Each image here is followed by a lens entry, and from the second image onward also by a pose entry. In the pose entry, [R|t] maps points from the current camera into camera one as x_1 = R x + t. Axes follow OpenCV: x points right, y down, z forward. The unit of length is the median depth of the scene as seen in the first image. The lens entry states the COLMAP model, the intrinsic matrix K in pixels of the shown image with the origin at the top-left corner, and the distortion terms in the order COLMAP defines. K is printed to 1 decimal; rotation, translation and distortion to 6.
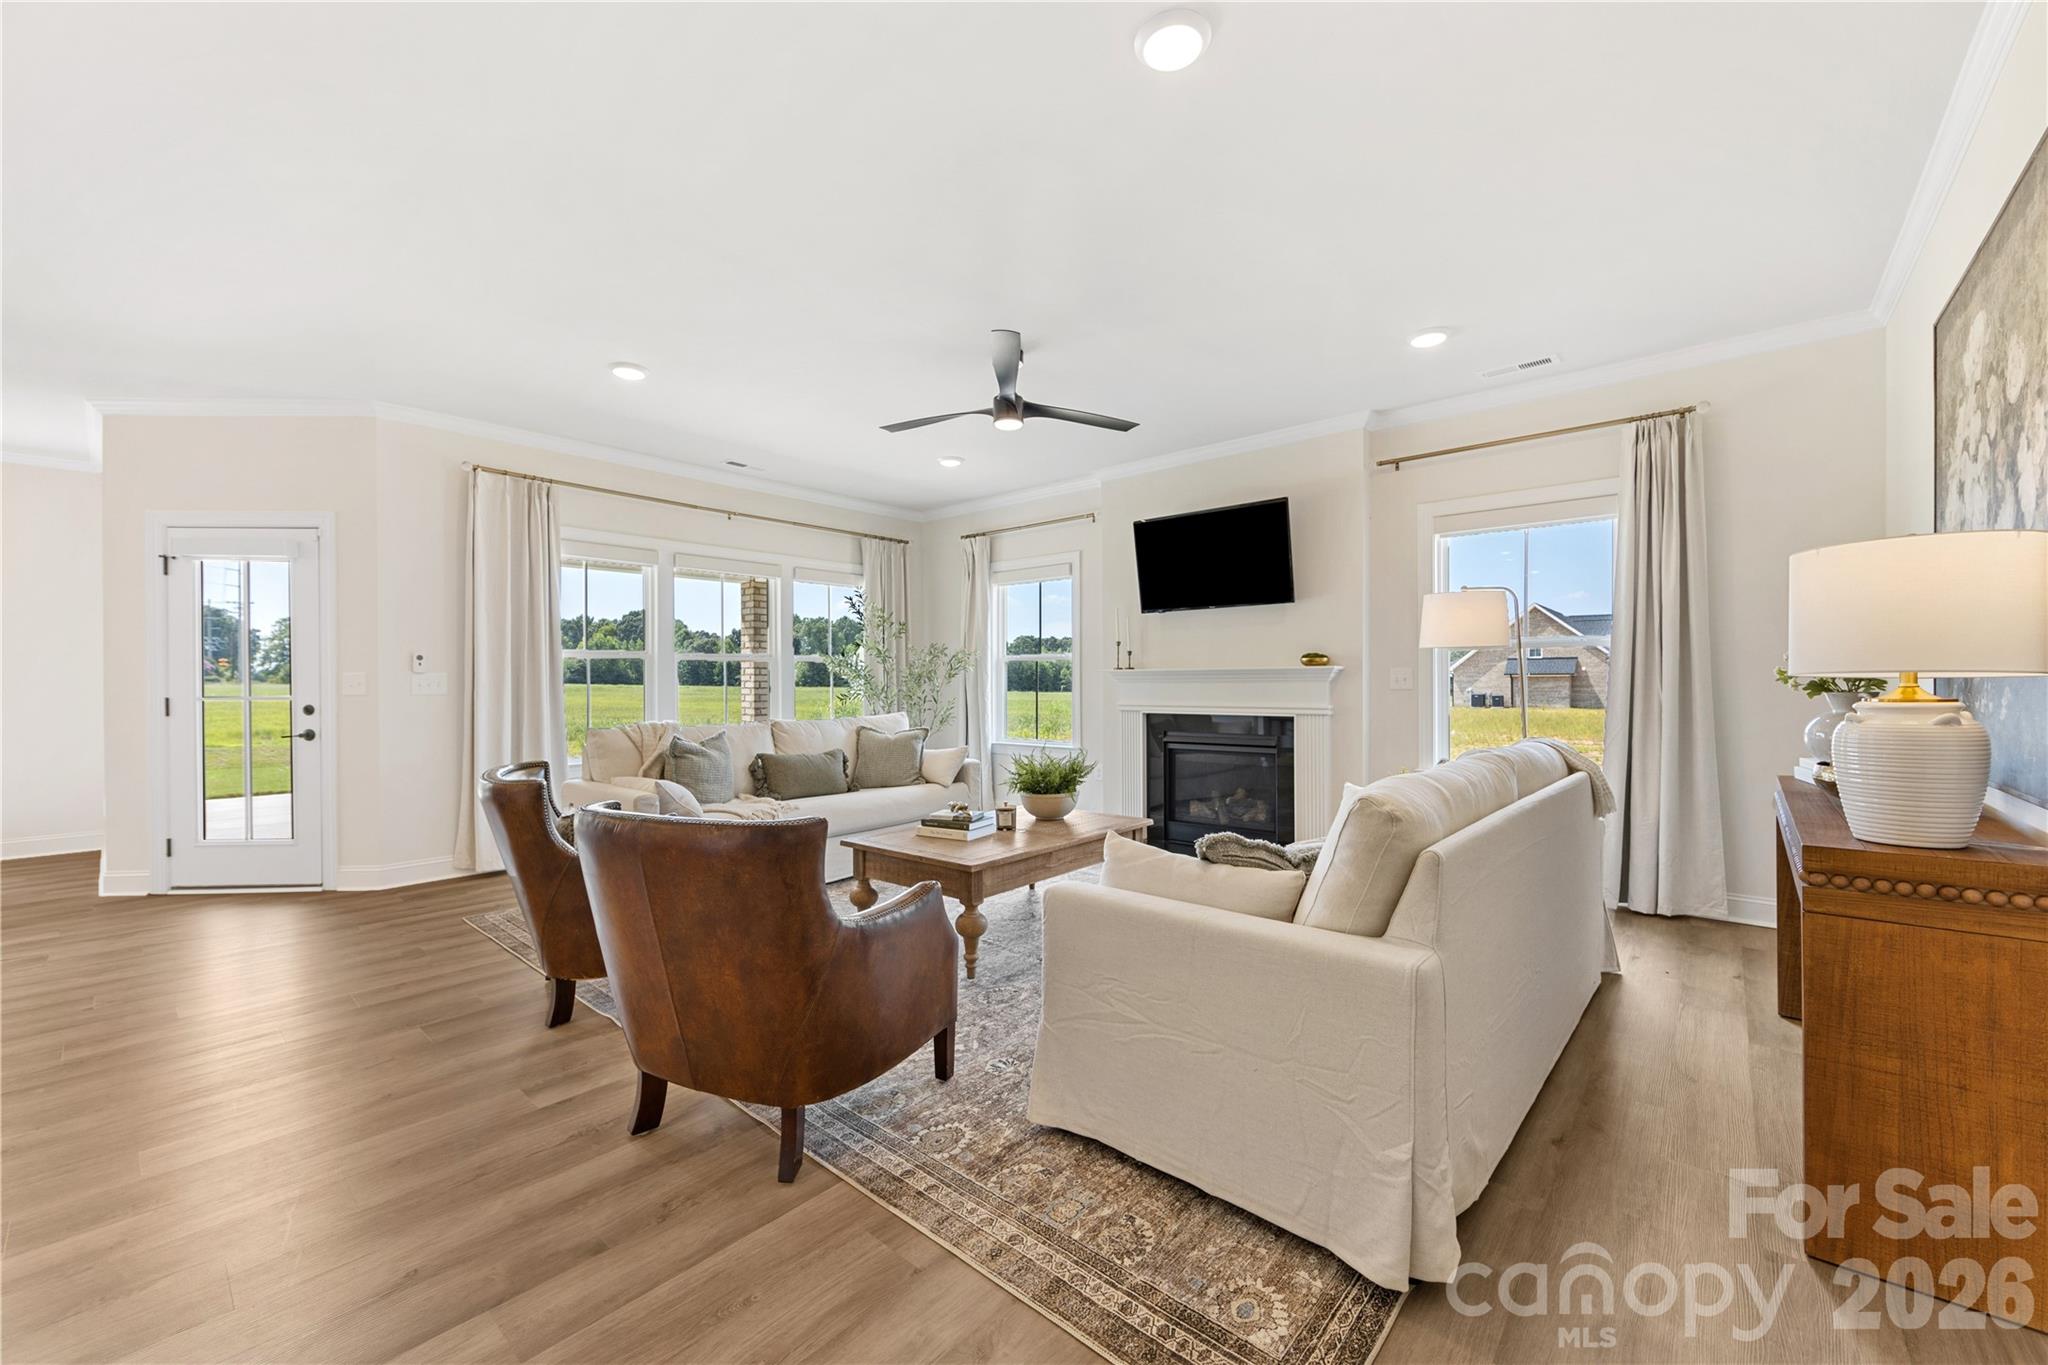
lens RADIAL K [[804.8, 0, 1018.6], [0, 804.8, 681.8], [0, 0, 1]] dist [-0.004127, 0.000006]
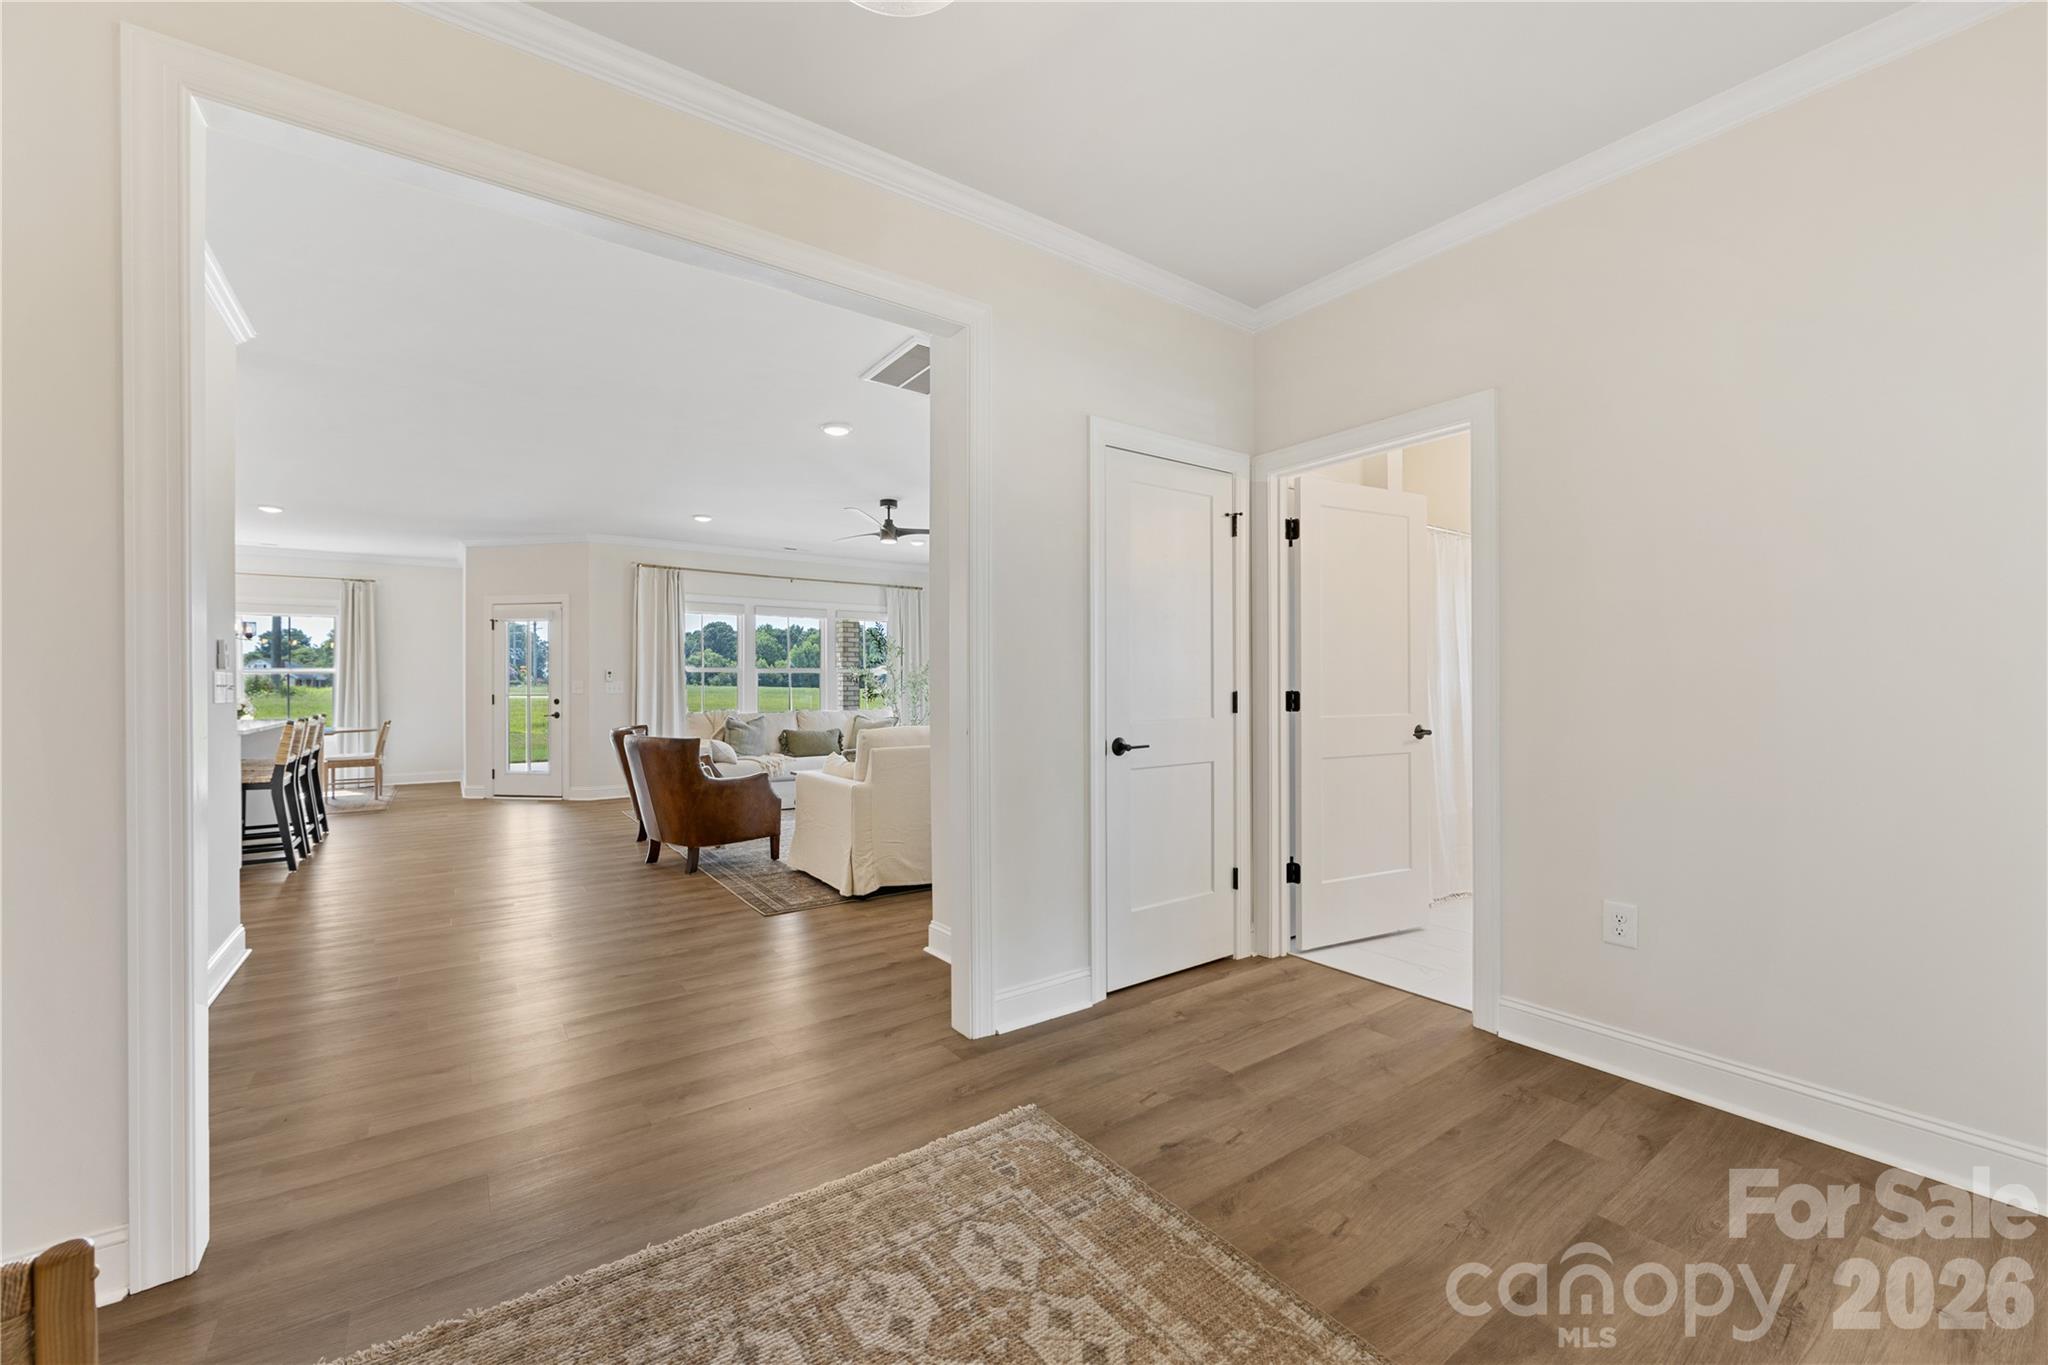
lens RADIAL K [[804.8, 0, 1025.3], [0, 804.8, 684.3], [0, 0, 1]] dist [-0.004127, 0.000006]
pose [[0.975124, -0.000058, -0.221662, 0.604245], [-0.000236, 0.999999, -0.001300, -0.003319], [0.221662, 0.001320, 0.975123, -0.590679]]
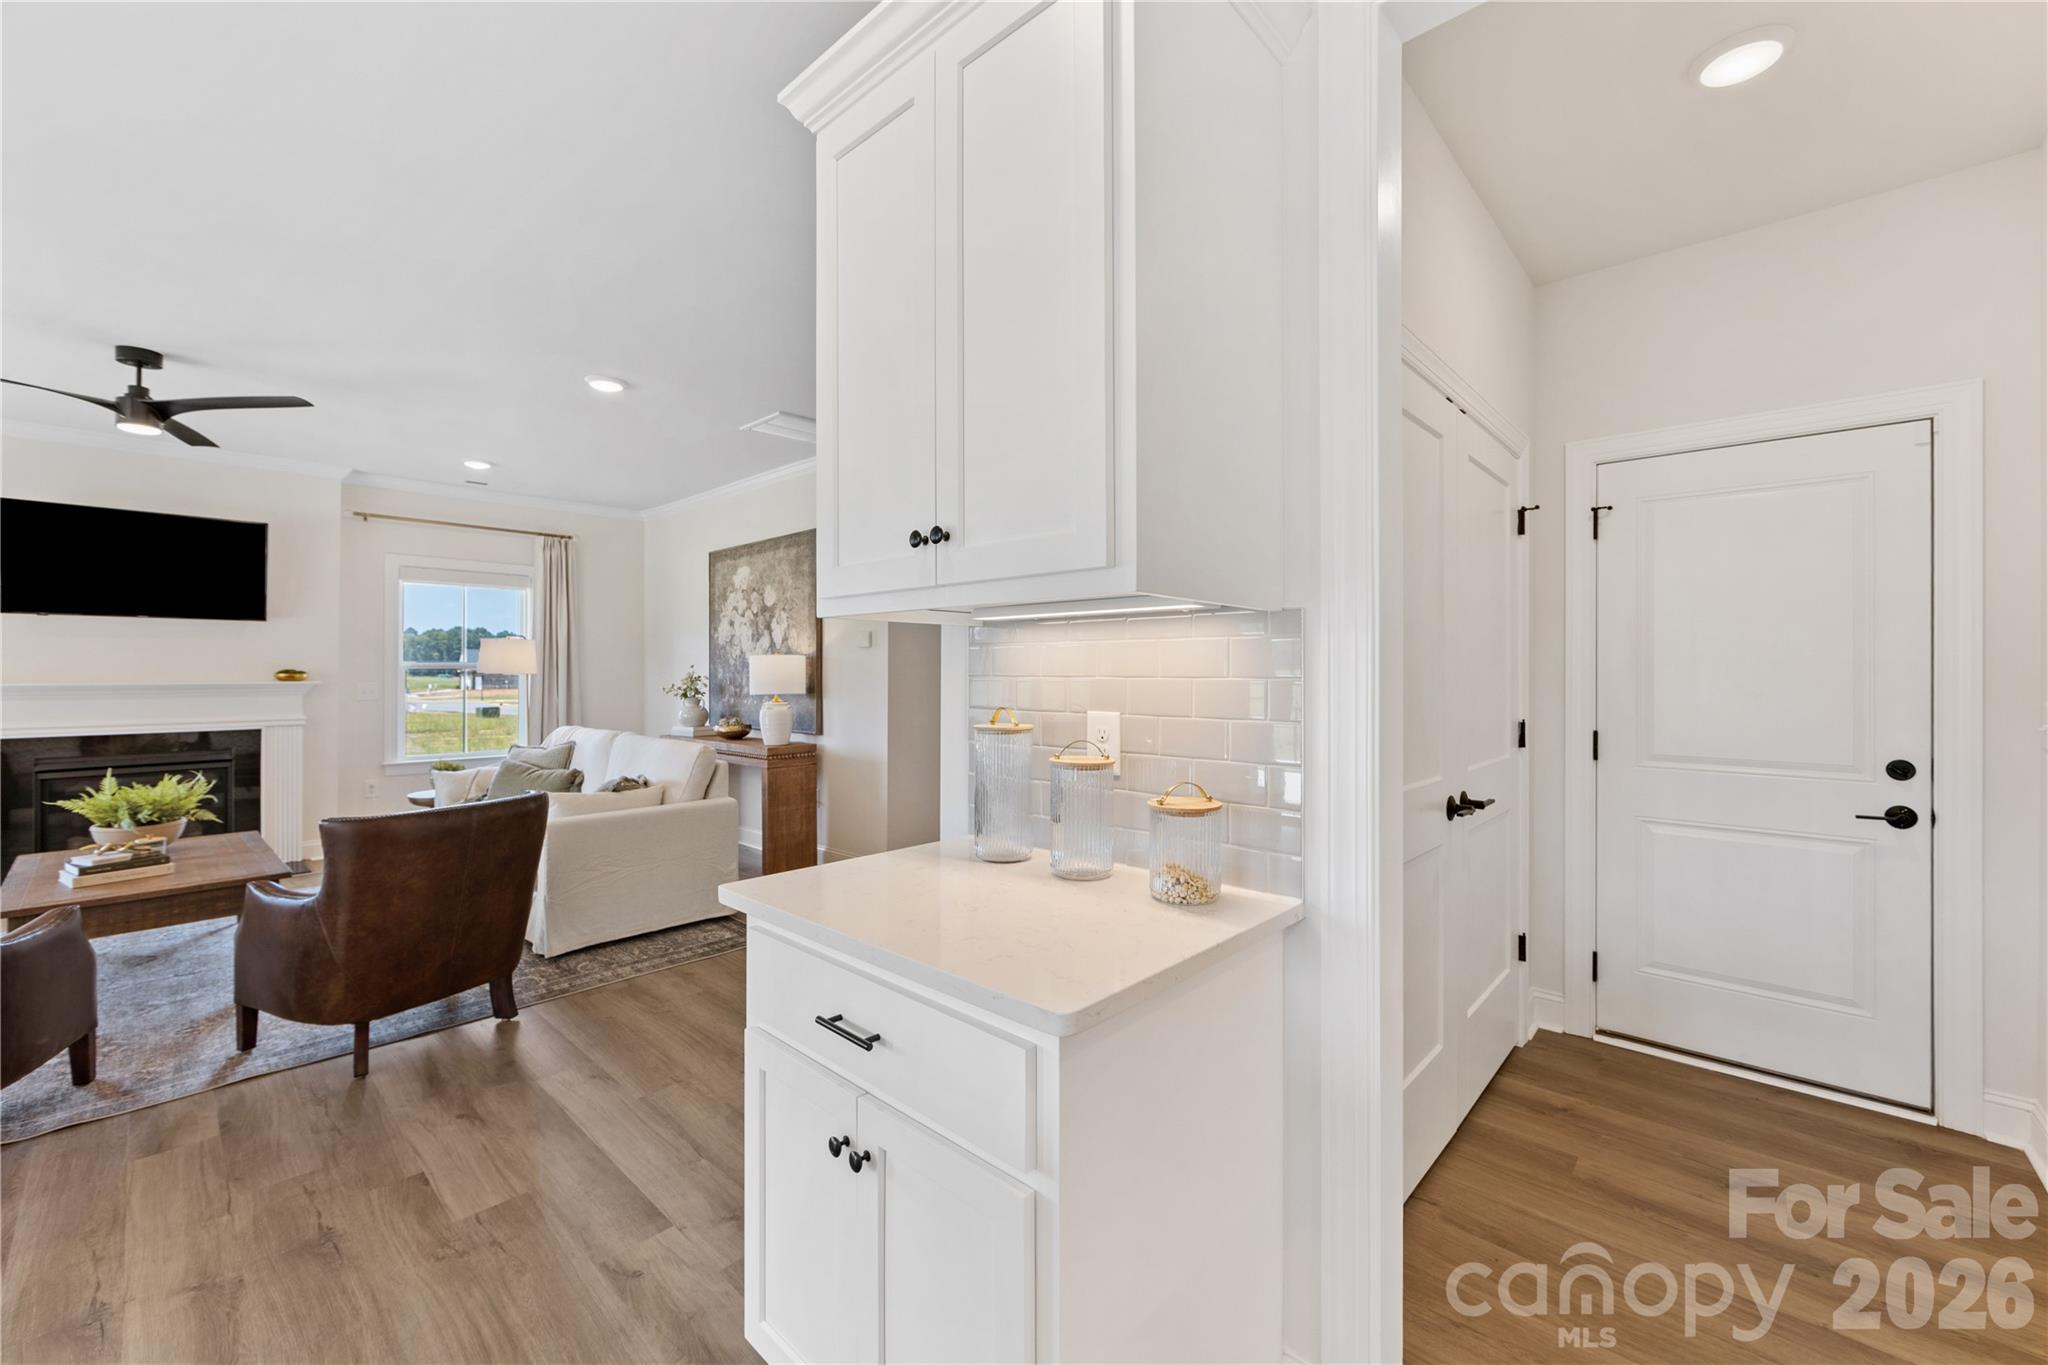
lens RADIAL K [[804.8, 0, 1024.0], [0, 804.8, 674.5], [0, 0, 1]] dist [-0.004127, 0.000006]
pose [[0.018506, -0.000140, 0.999829, -0.818914], [-0.000211, 1.000000, 0.000144, -0.033528], [-0.999829, -0.000214, 0.018506, -0.030660]]
